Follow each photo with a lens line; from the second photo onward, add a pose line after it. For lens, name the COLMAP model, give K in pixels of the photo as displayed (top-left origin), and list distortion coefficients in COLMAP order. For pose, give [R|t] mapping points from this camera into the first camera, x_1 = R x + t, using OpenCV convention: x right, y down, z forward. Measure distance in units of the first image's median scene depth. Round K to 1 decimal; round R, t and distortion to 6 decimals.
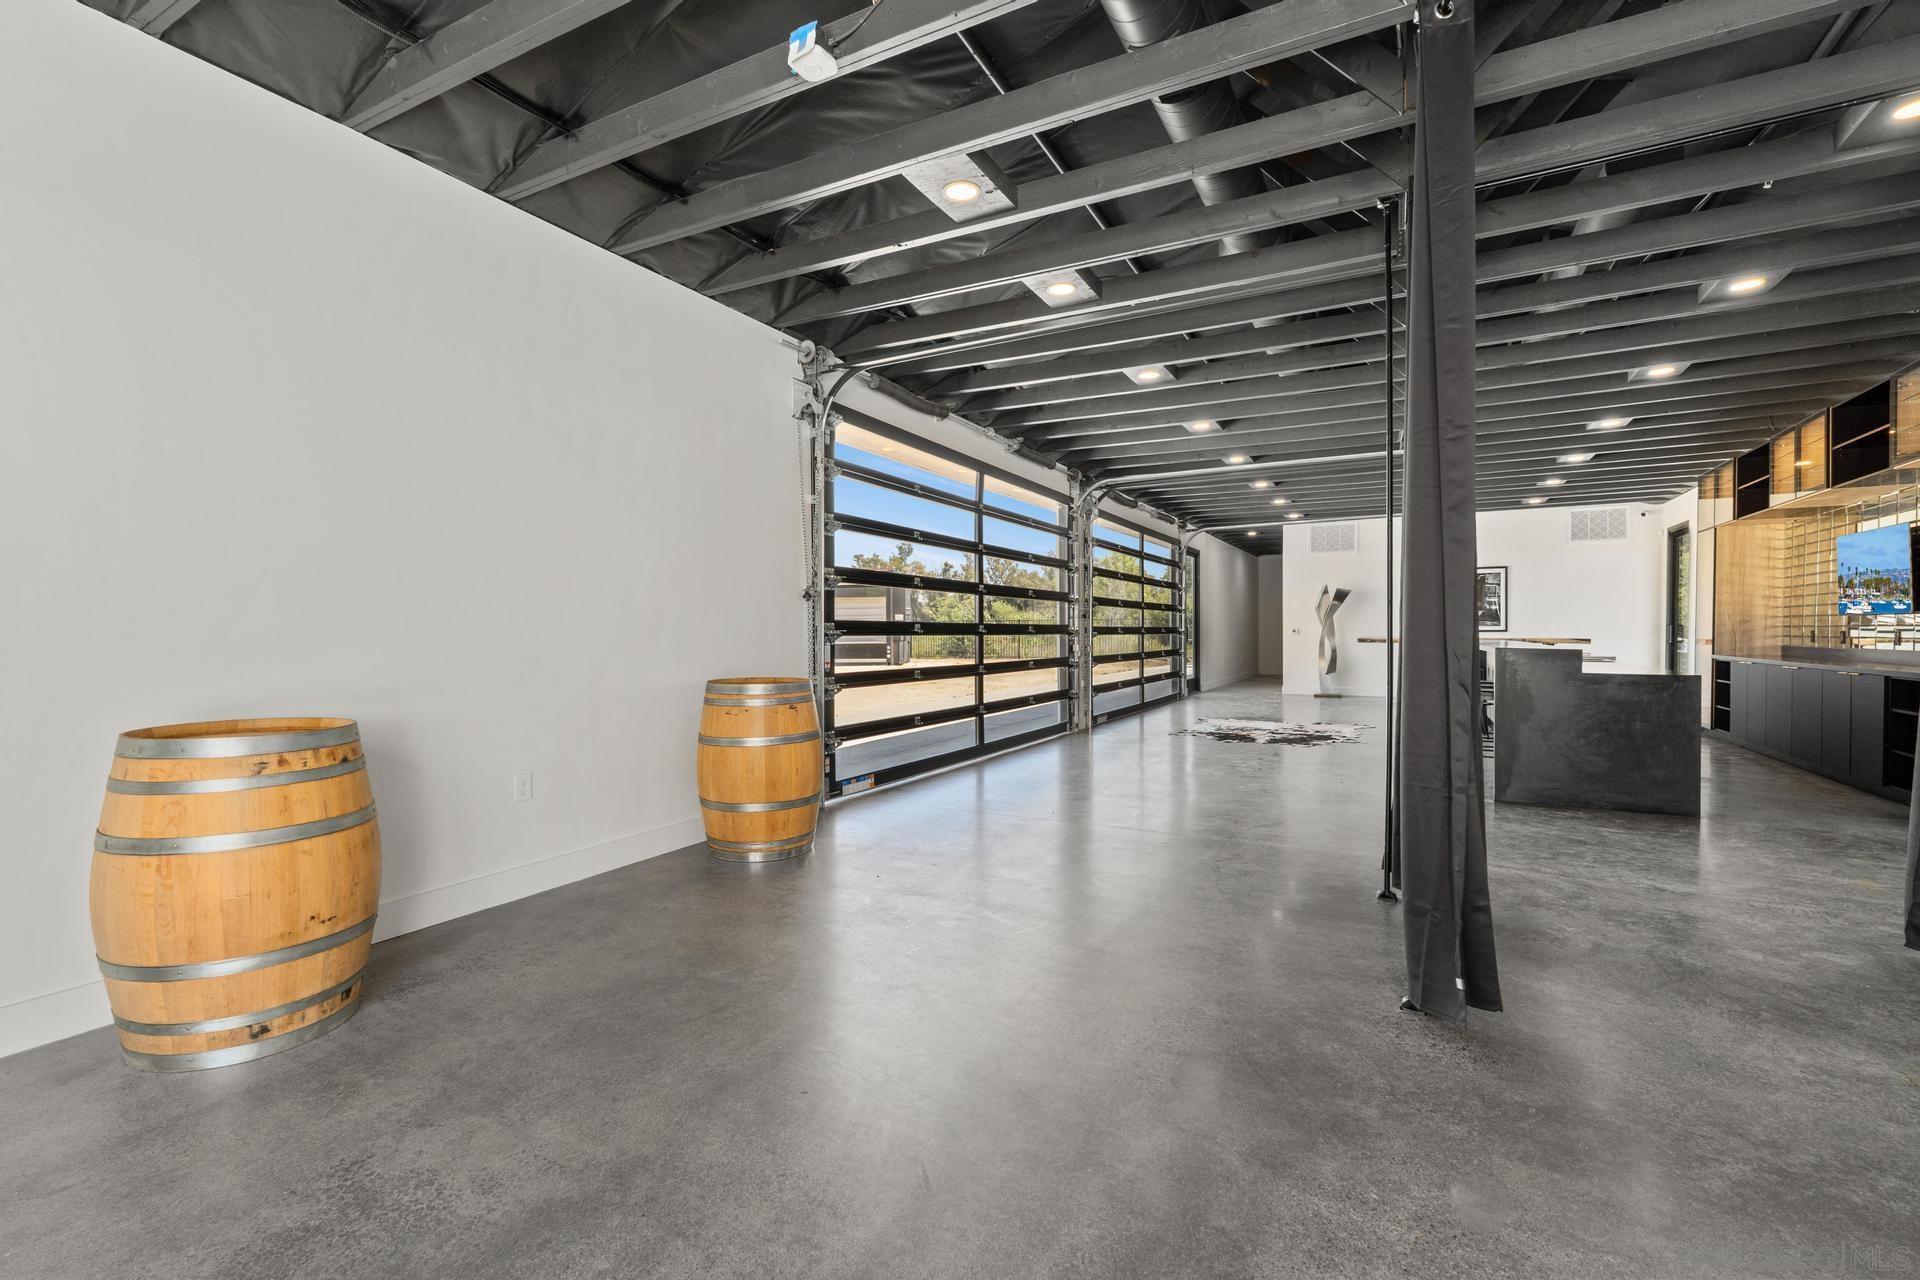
lens RADIAL K [[855.5, 0, 928.6], [0, 855.5, 631.6], [0, 0, 1]] dist [-0.001263, -0.000745]
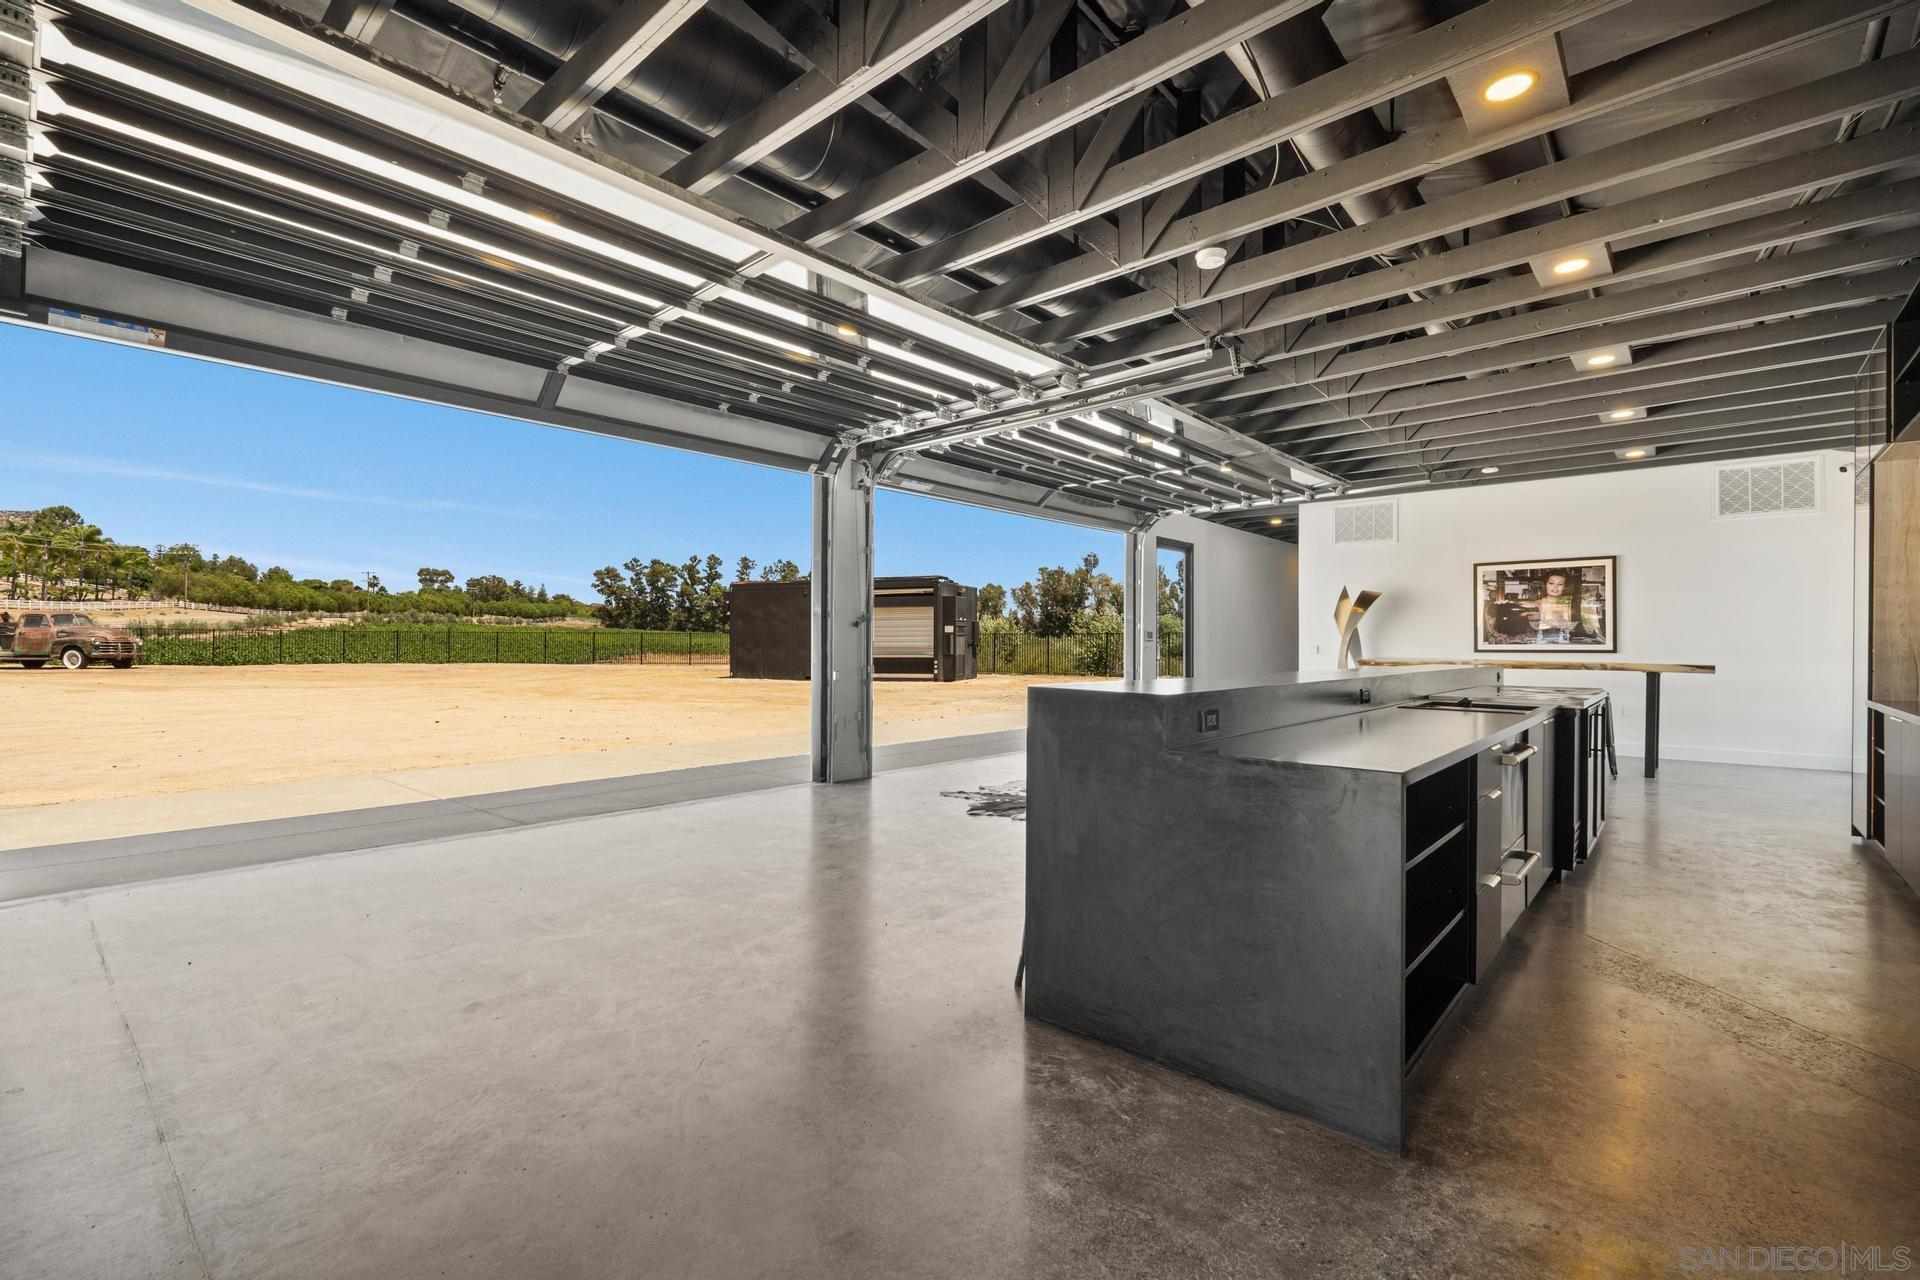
lens RADIAL K [[855.5, 0, 950.7], [0, 855.5, 640.8], [0, 0, 1]] dist [-0.001263, -0.000745]
pose [[0.976790, 0.009444, -0.213990, 1.331875], [-0.010935, 0.999923, -0.005787, -0.003103], [0.213919, 0.007993, 0.976819, 0.999644]]
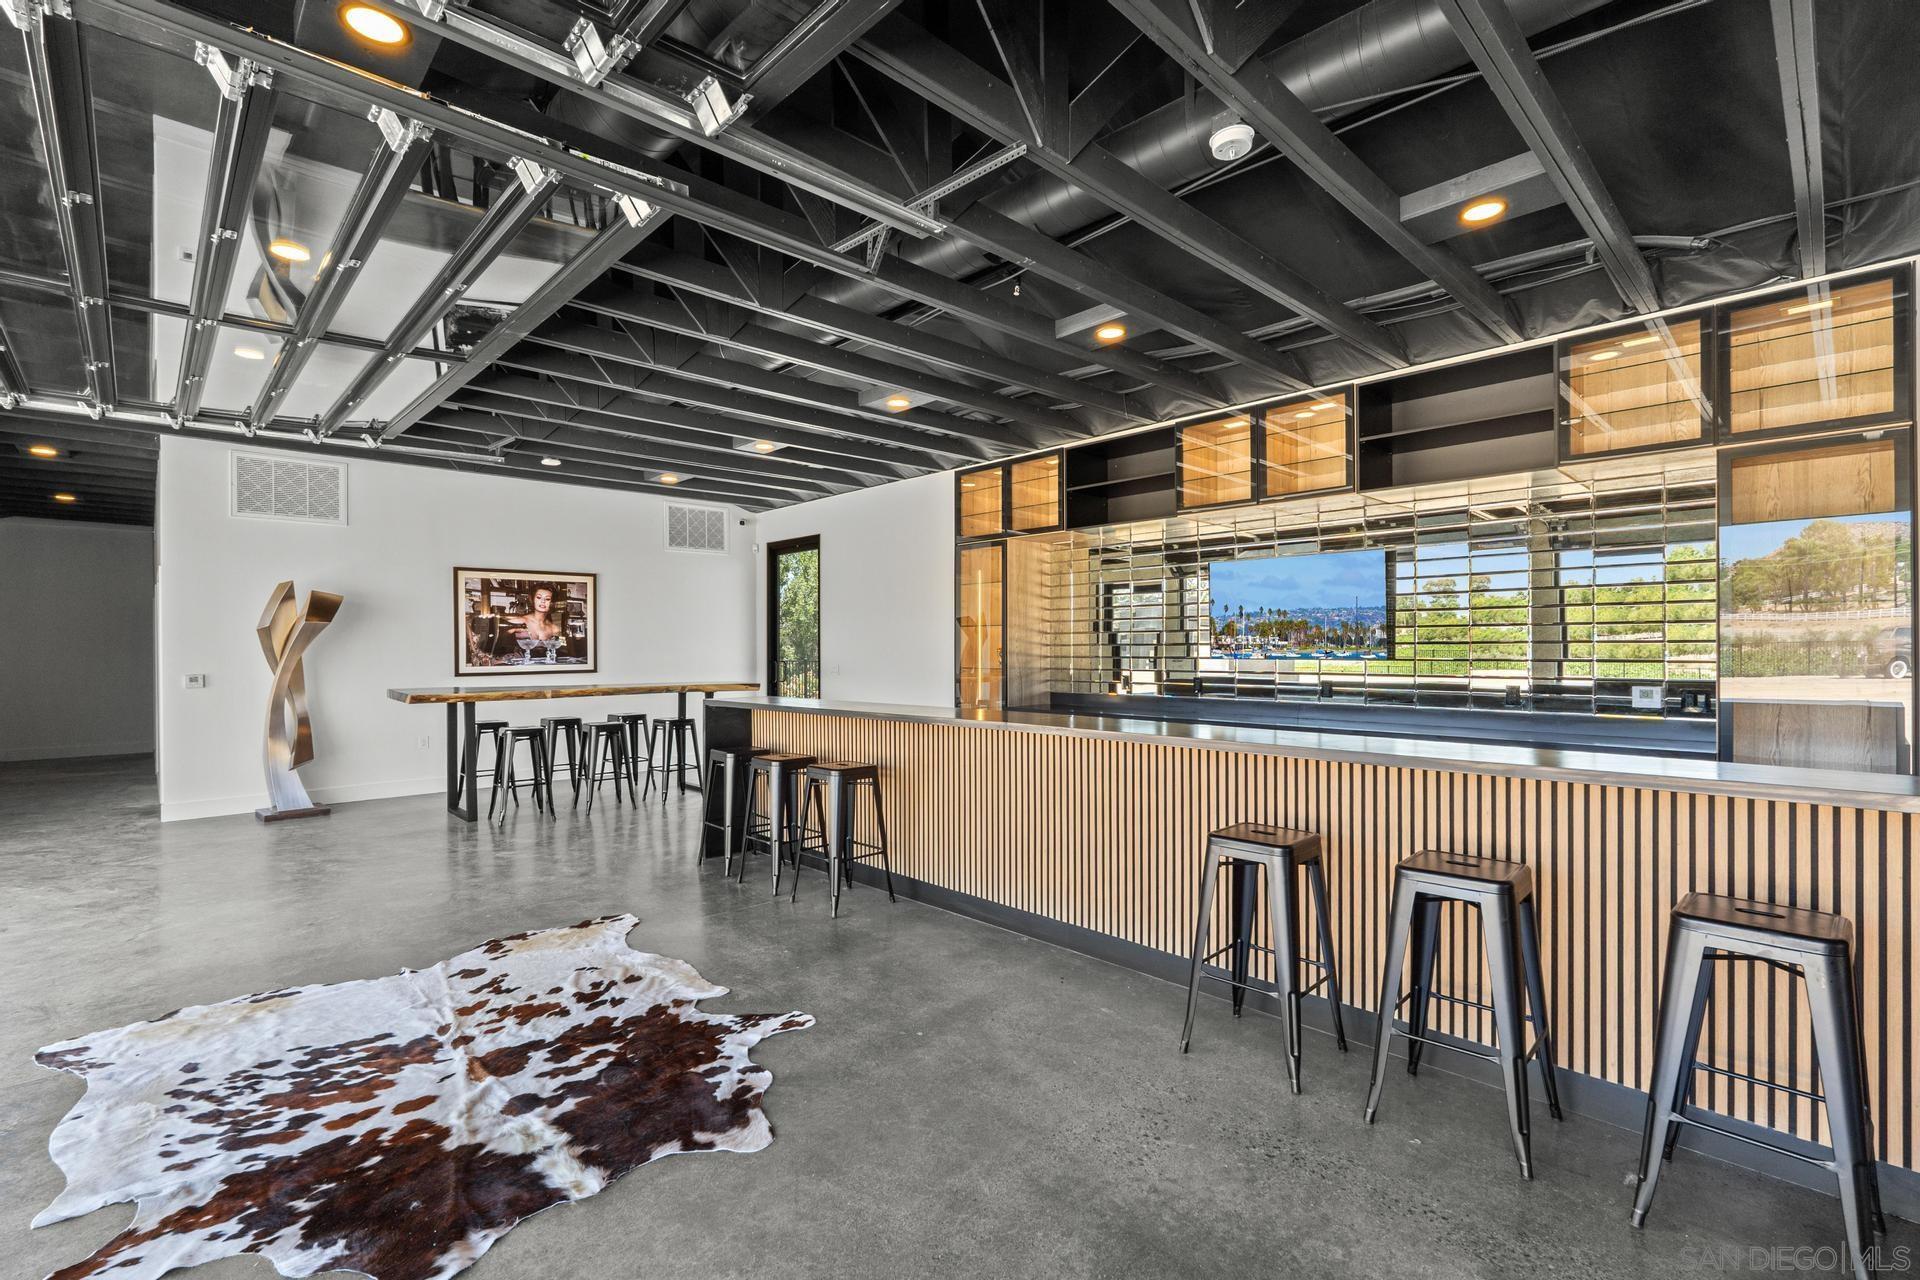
lens RADIAL K [[855.5, 0, 957.3], [0, 855.5, 647.0], [0, 0, 1]] dist [-0.001263, -0.000745]
pose [[0.282745, 0.003190, 0.959190, 0.524541], [0.007746, 0.999954, -0.005609, -0.061937], [-0.959164, 0.009016, 0.282707, 2.326199]]
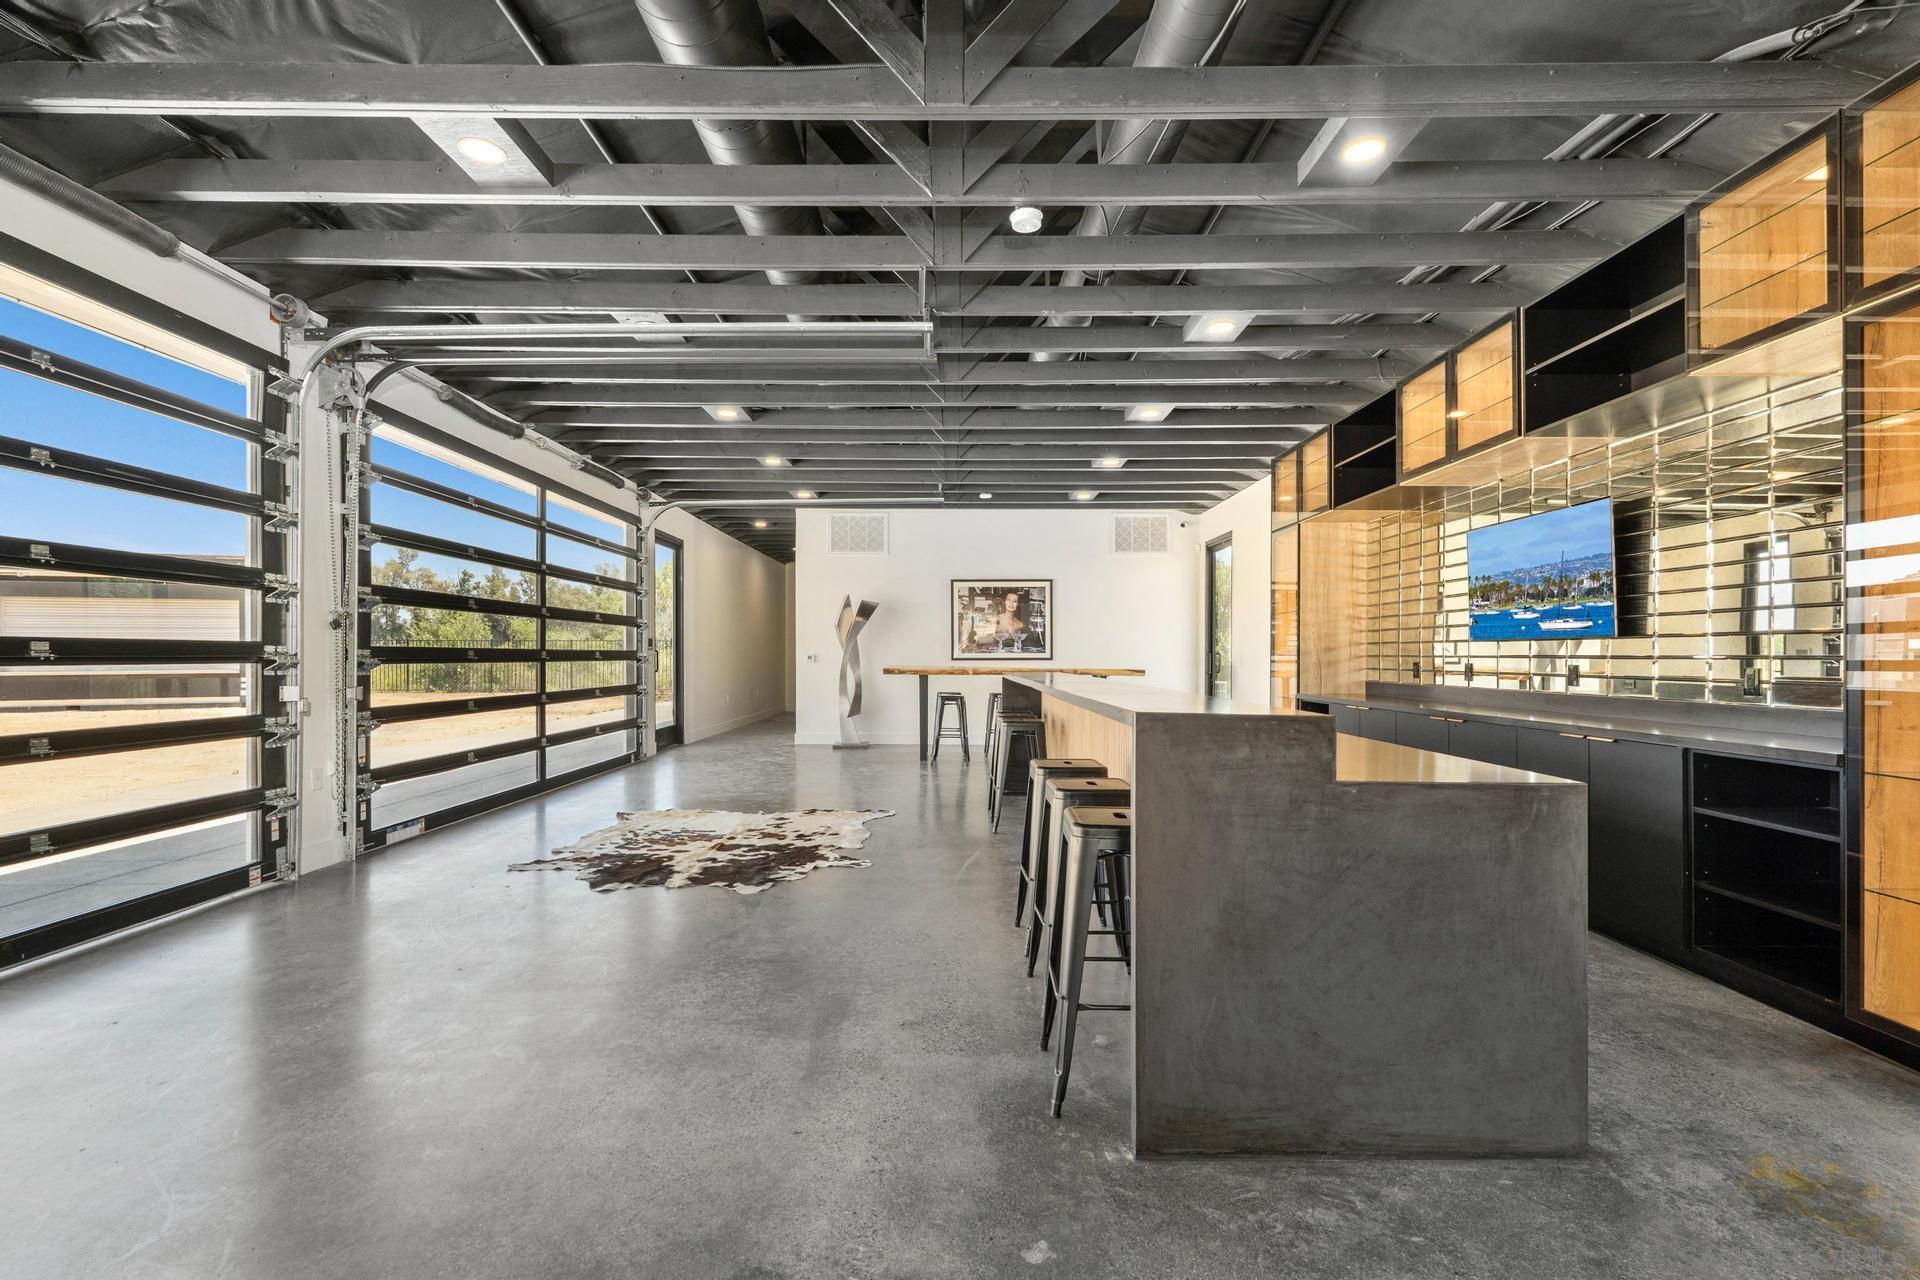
lens RADIAL K [[880.2, 0, 955.5], [0, 880.2, 659.6], [0, 0, 1]] dist [-0.000306, -0.001557]
pose [[0.870728, 0.004227, 0.491746, 0.791370], [-0.005149, 0.999987, 0.000523, -0.002407], [-0.491737, -0.002987, 0.870738, 1.347759]]
